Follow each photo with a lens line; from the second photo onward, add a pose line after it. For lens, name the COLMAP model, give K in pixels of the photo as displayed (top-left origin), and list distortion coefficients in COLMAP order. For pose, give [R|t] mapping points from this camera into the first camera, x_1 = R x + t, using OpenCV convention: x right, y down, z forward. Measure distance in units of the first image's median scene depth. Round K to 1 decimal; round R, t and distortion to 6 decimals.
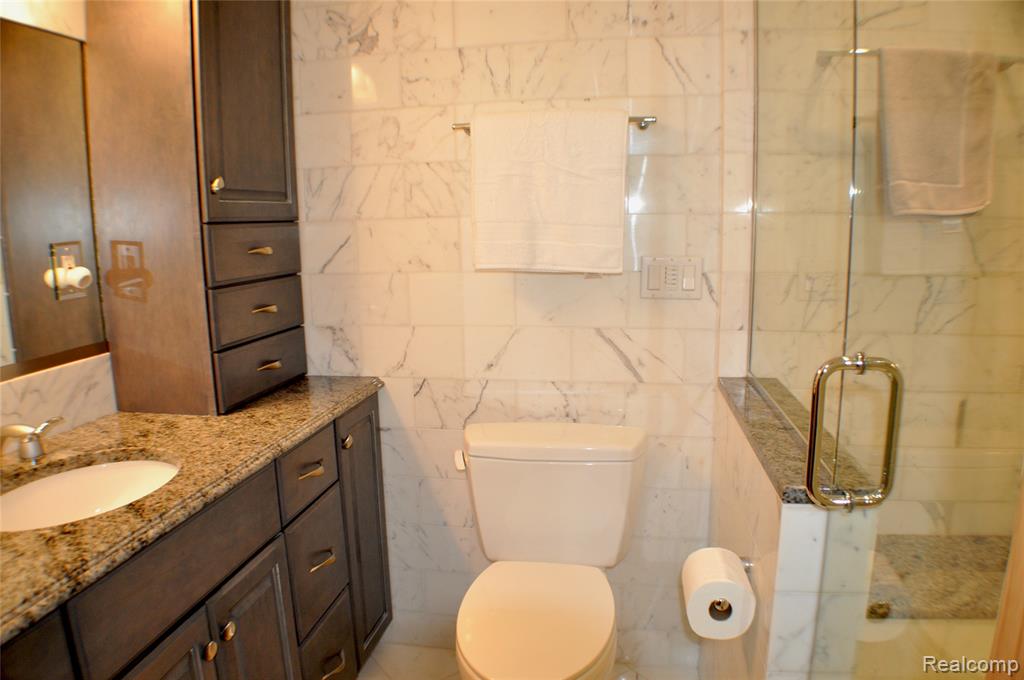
lens RADIAL K [[686.4, 0, 508.0], [0, 686.4, 342.8], [0, 0, 1]] dist [-0.154116, 0.027622]
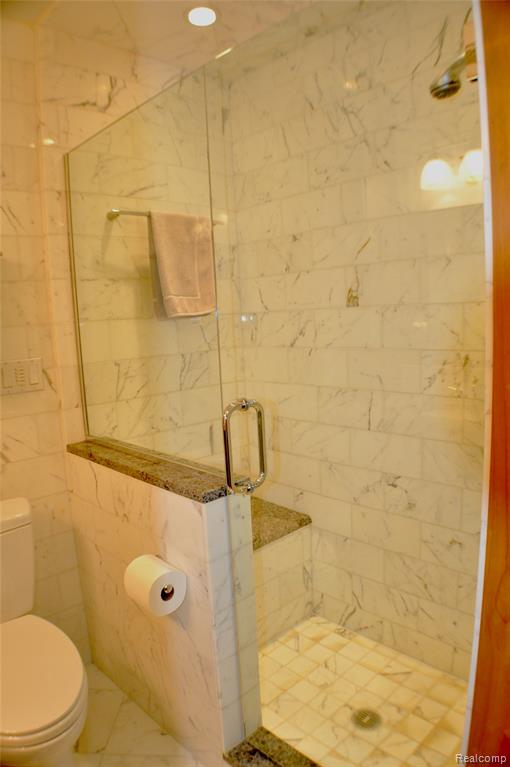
lens RADIAL K [[514.1, 0, 255.0], [0, 514.1, 383.5], [0, 0, 1]] dist [-0.154116, 0.027622]
pose [[0.590403, -0.123133, 0.797660, -0.250524], [0.177850, 0.983850, 0.020236, -0.022845], [-0.787270, 0.129916, 0.602767, 0.088267]]
